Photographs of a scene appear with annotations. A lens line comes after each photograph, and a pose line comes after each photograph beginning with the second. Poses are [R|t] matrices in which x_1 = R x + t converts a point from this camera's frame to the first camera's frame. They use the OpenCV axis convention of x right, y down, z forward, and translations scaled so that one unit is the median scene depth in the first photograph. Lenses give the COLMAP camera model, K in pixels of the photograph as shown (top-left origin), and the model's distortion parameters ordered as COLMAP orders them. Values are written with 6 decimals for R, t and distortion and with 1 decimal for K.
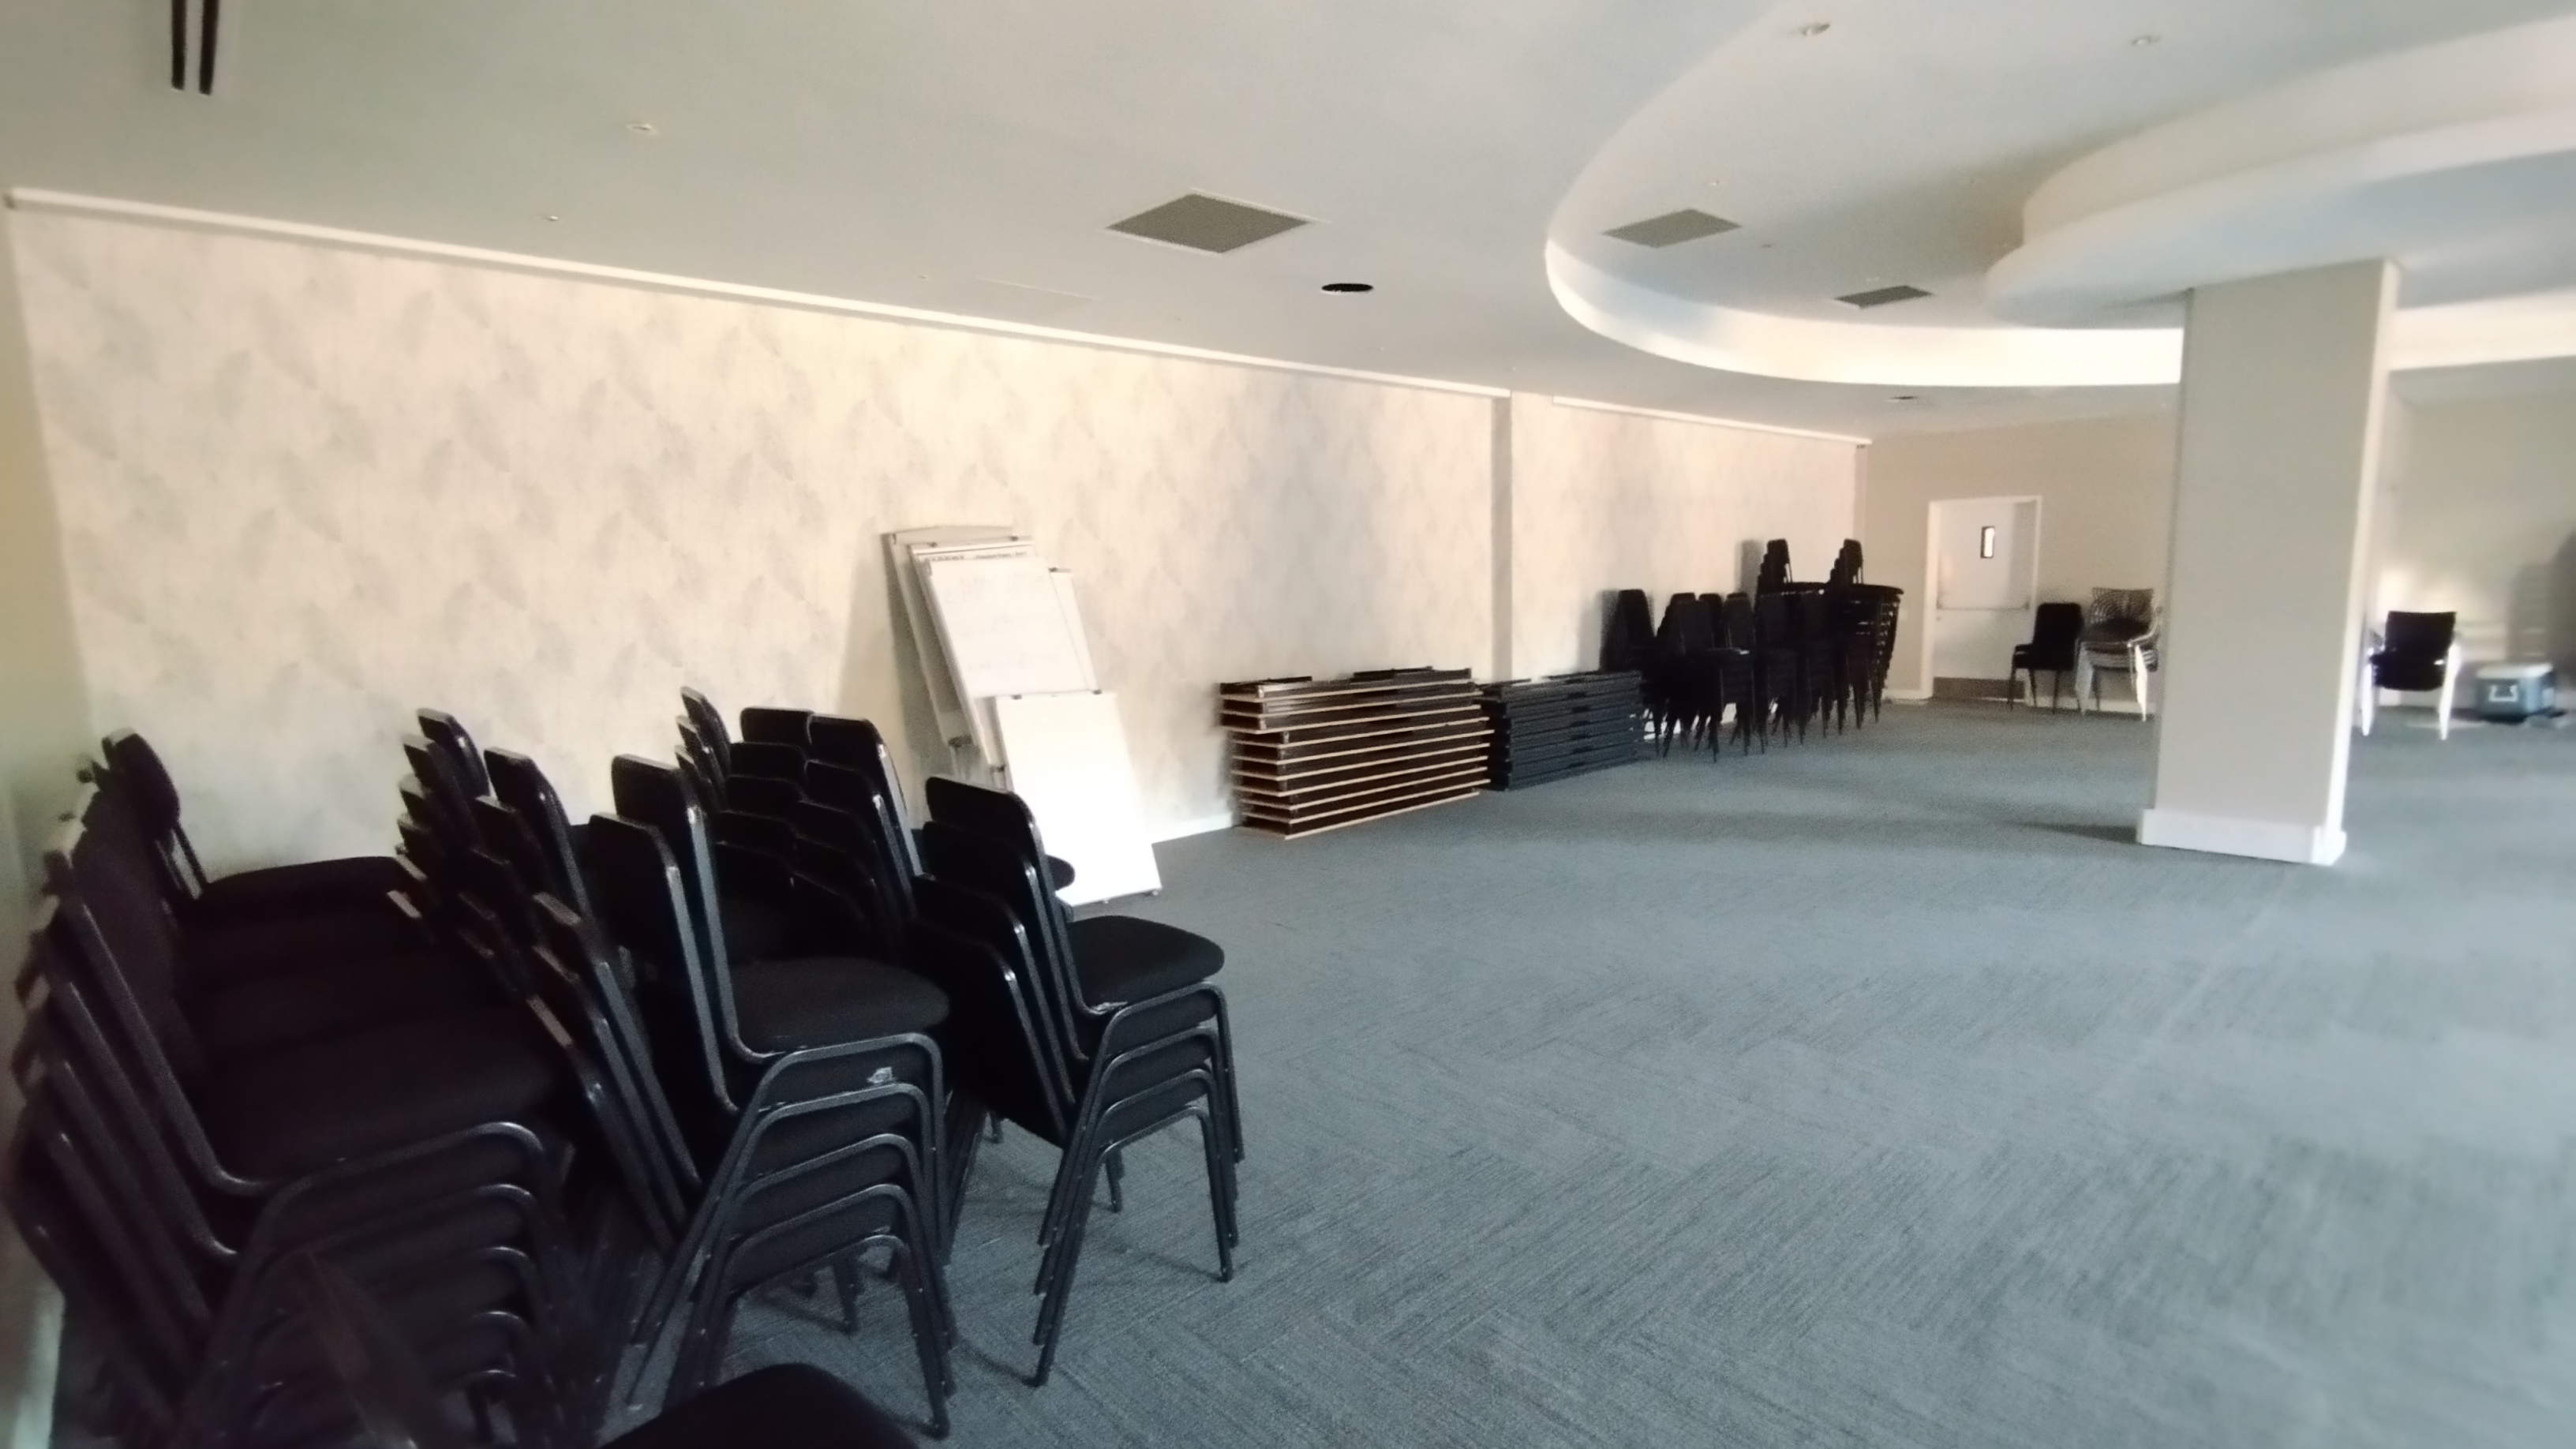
lens RADIAL K [[1202.5, 0, 1339.9], [0, 1202.5, 758.7], [0, 0, 1]] dist [0.006502, 0.001689]
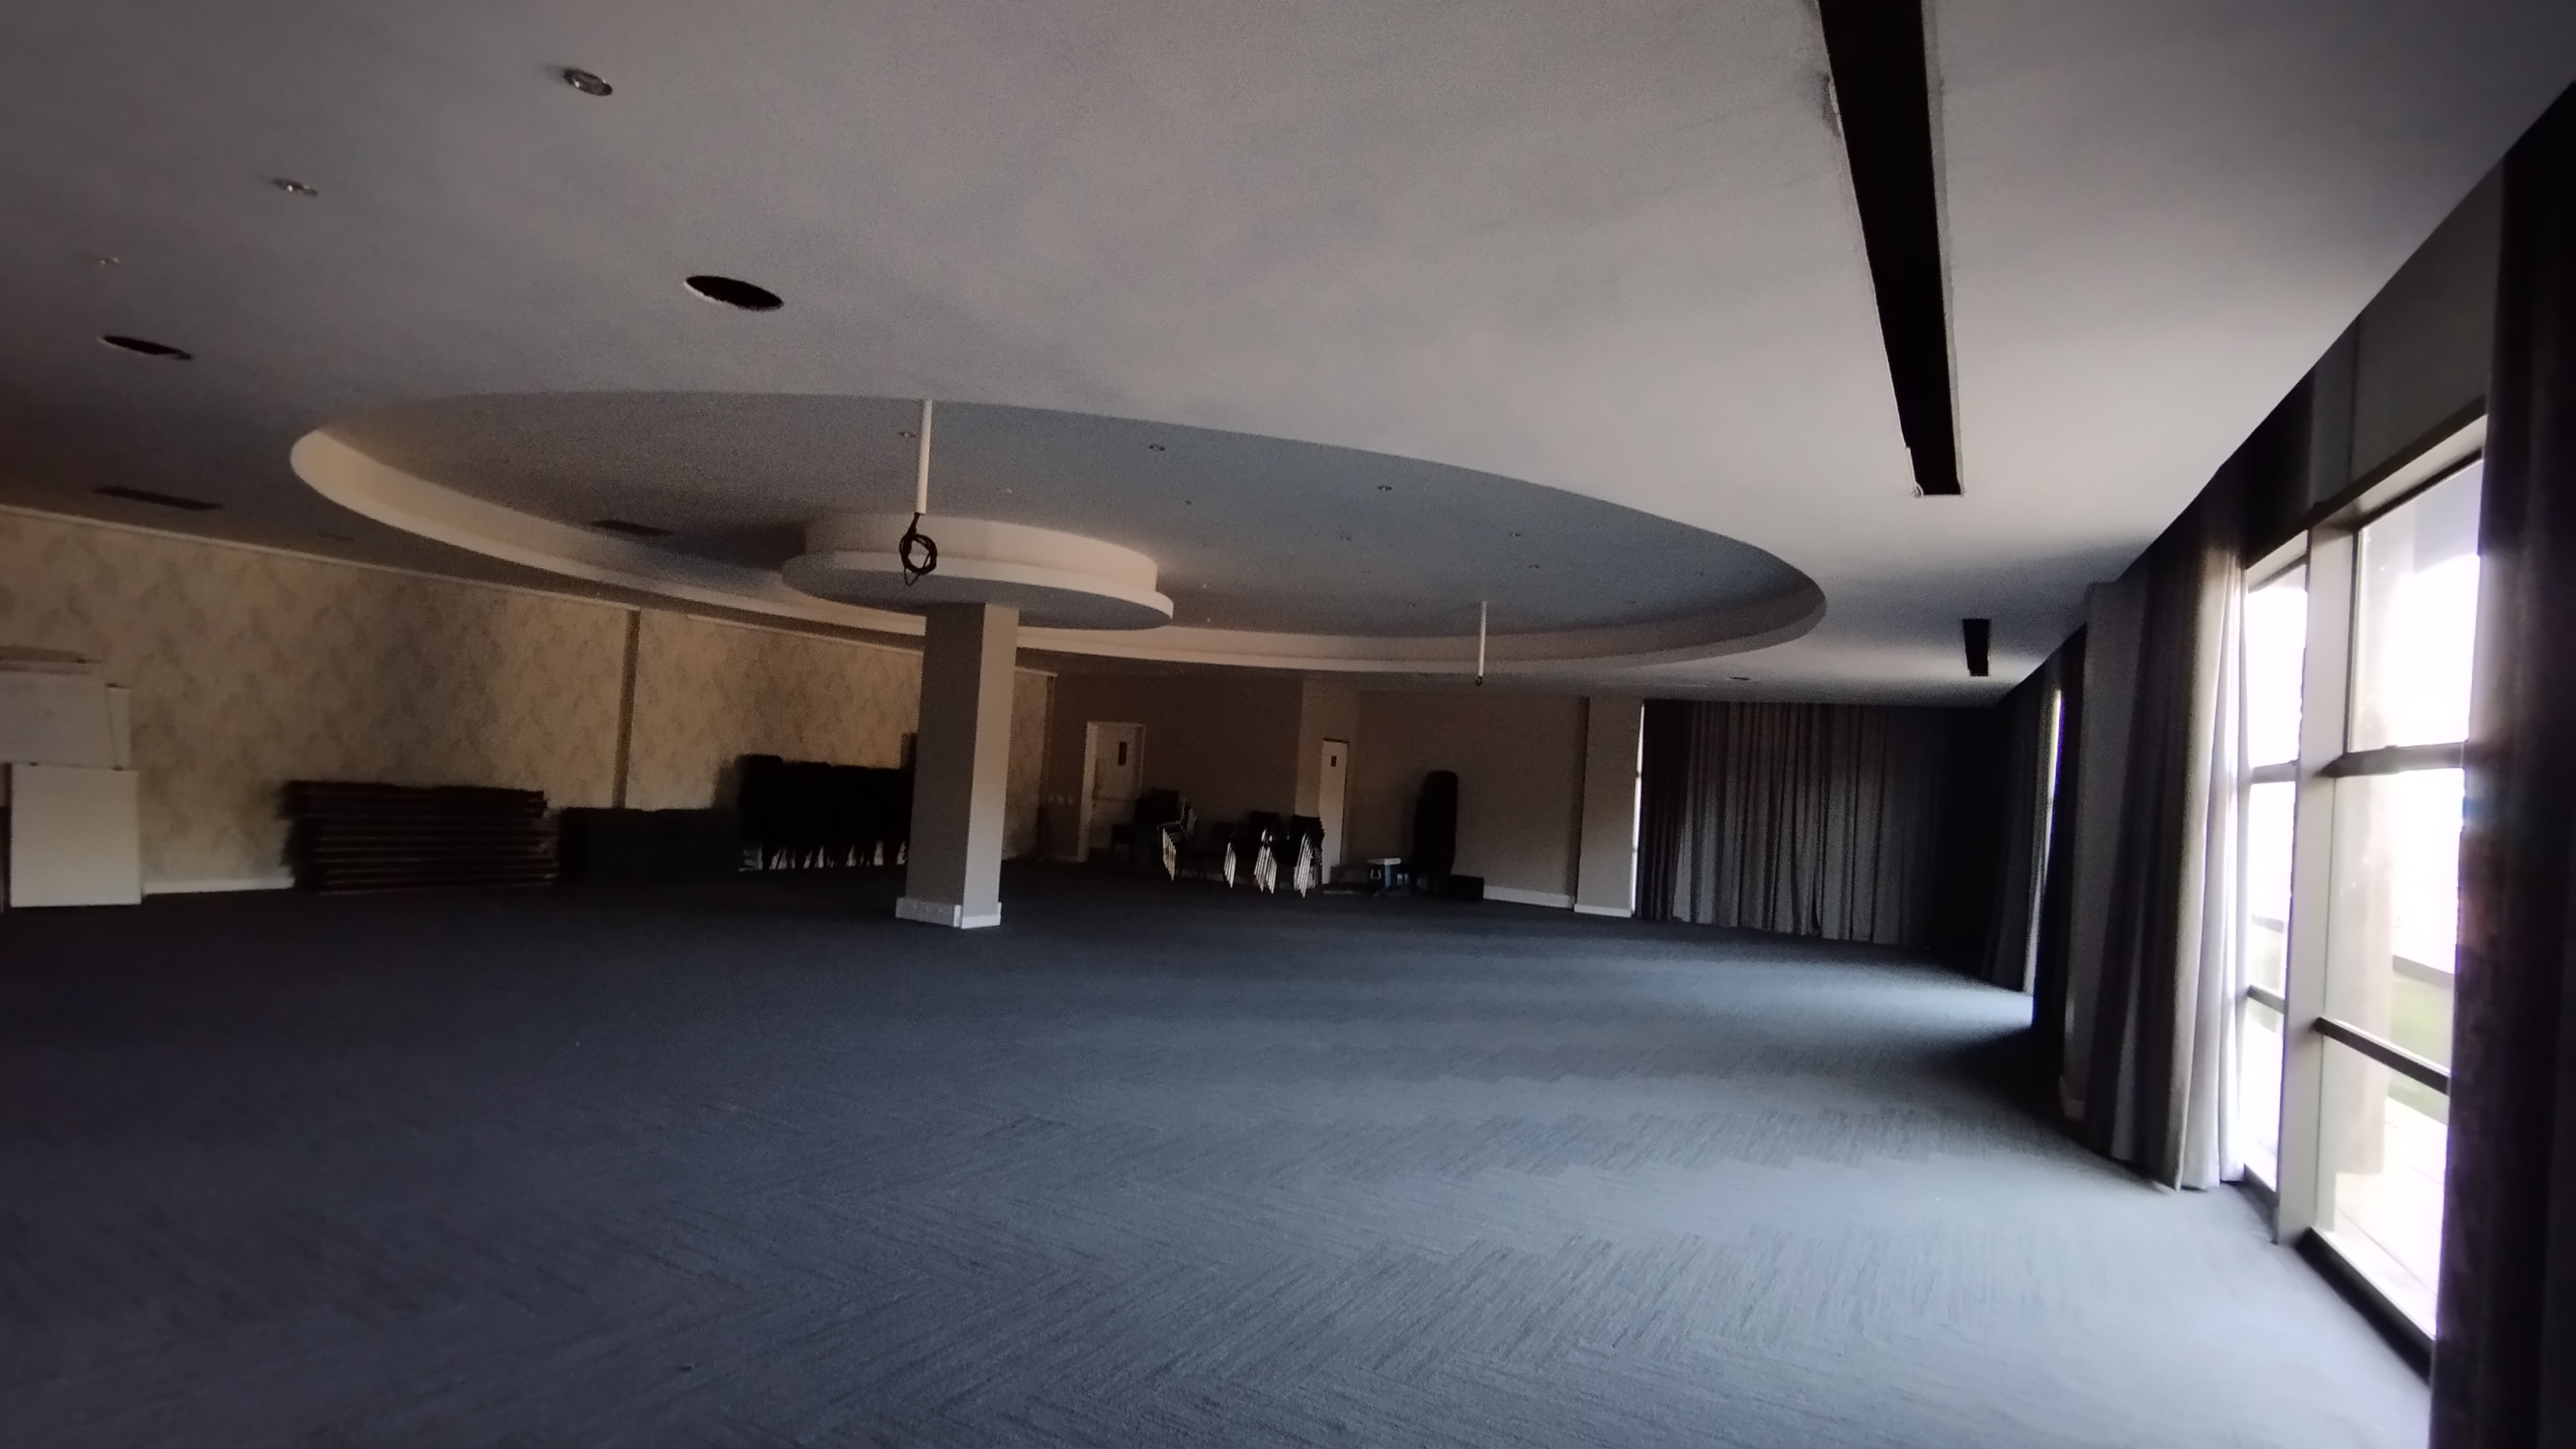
lens RADIAL K [[1202.5, 0, 1334.3], [0, 1202.5, 740.0], [0, 0, 1]] dist [0.006502, 0.001689]
pose [[0.949076, 0.098732, 0.299176, 0.608075], [-0.043477, 0.981585, -0.186013, 0.095936], [-0.312032, 0.163534, 0.935891, -0.679314]]
